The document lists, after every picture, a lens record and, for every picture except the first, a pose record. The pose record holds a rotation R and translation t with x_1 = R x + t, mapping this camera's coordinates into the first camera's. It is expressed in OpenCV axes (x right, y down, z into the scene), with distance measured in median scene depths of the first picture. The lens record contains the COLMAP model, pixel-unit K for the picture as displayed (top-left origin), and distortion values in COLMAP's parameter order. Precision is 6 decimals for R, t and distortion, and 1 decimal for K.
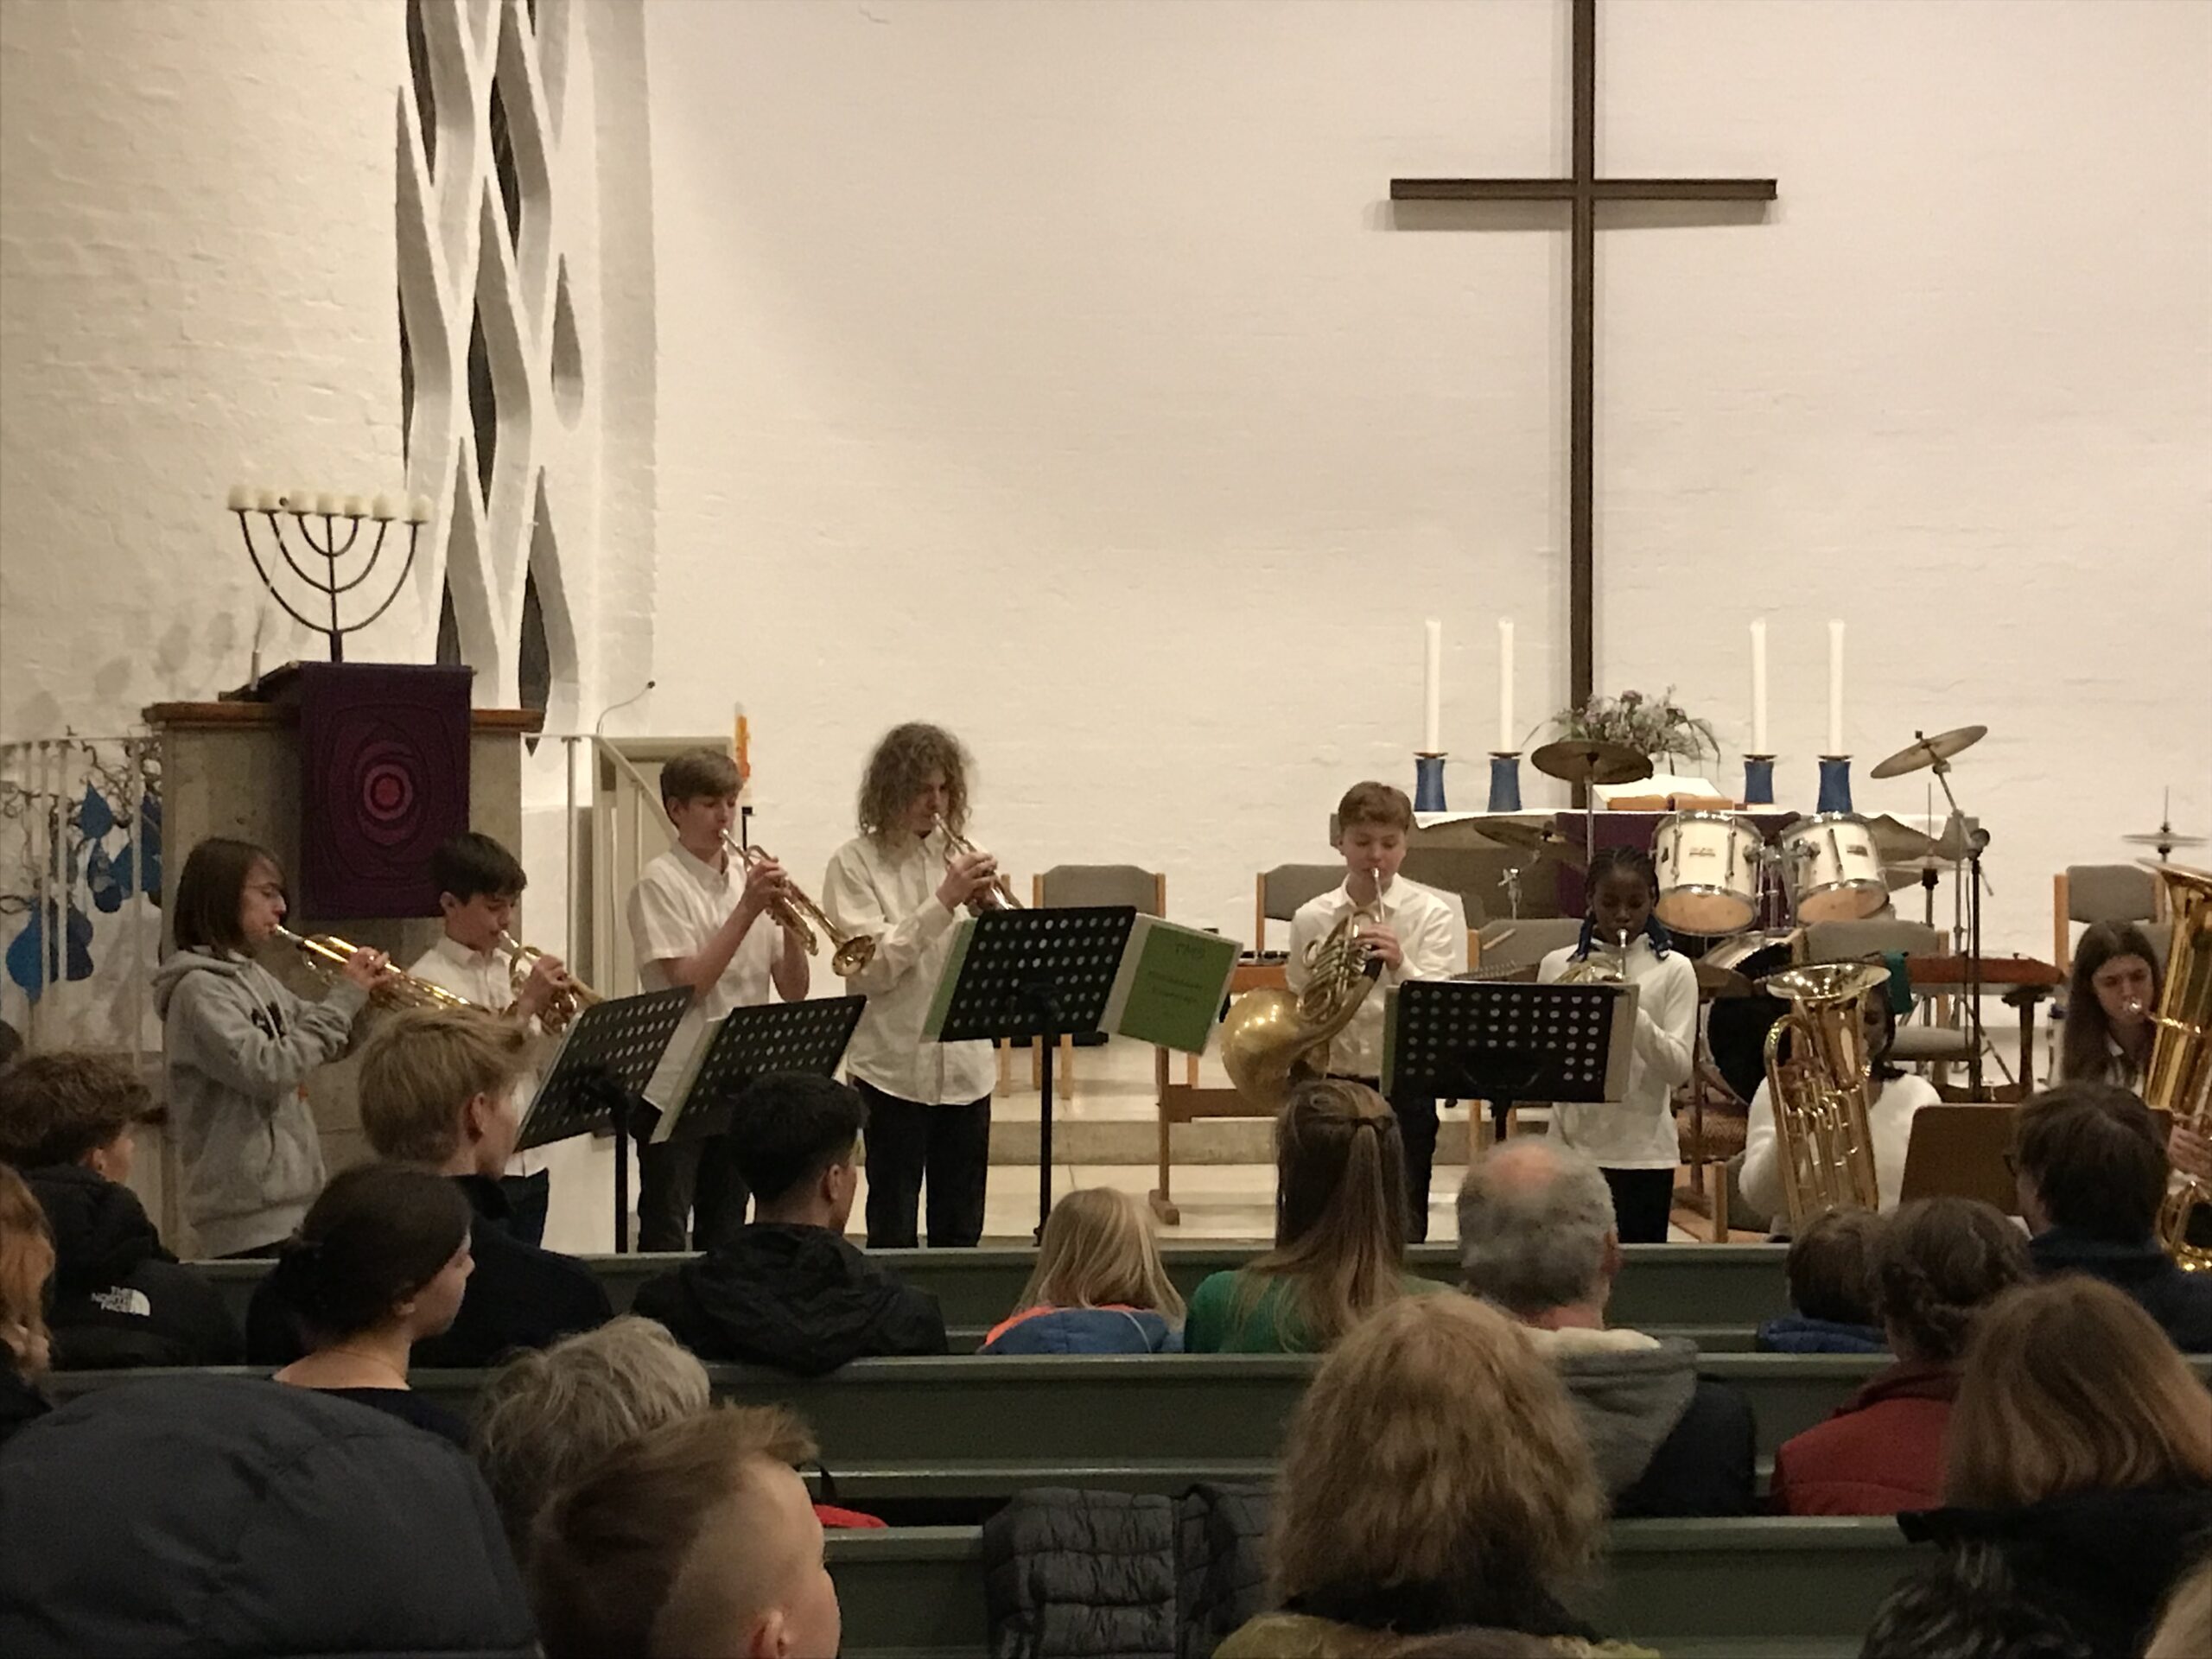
lens RADIAL K [[3373.6, 0, 1078.8], [0, 3373.6, 737.8], [0, 0, 1]] dist [0.152116, 0.000000]
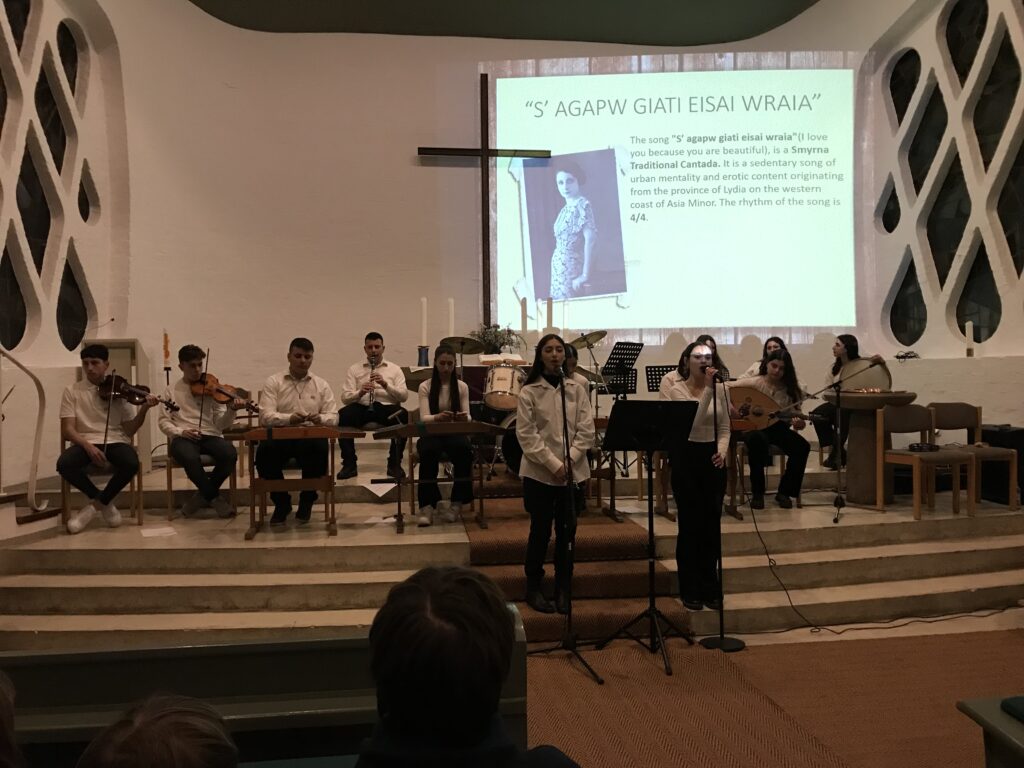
lens RADIAL K [[840.3, 0, 511.6], [0, 840.3, 385.0], [0, 0, 1]] dist [0.018542, -0.017348]
pose [[0.996580, -0.009677, 0.082066, 0.122019], [0.007207, 0.999514, 0.030338, 0.016506], [-0.082320, -0.029642, 0.996165, 0.307477]]
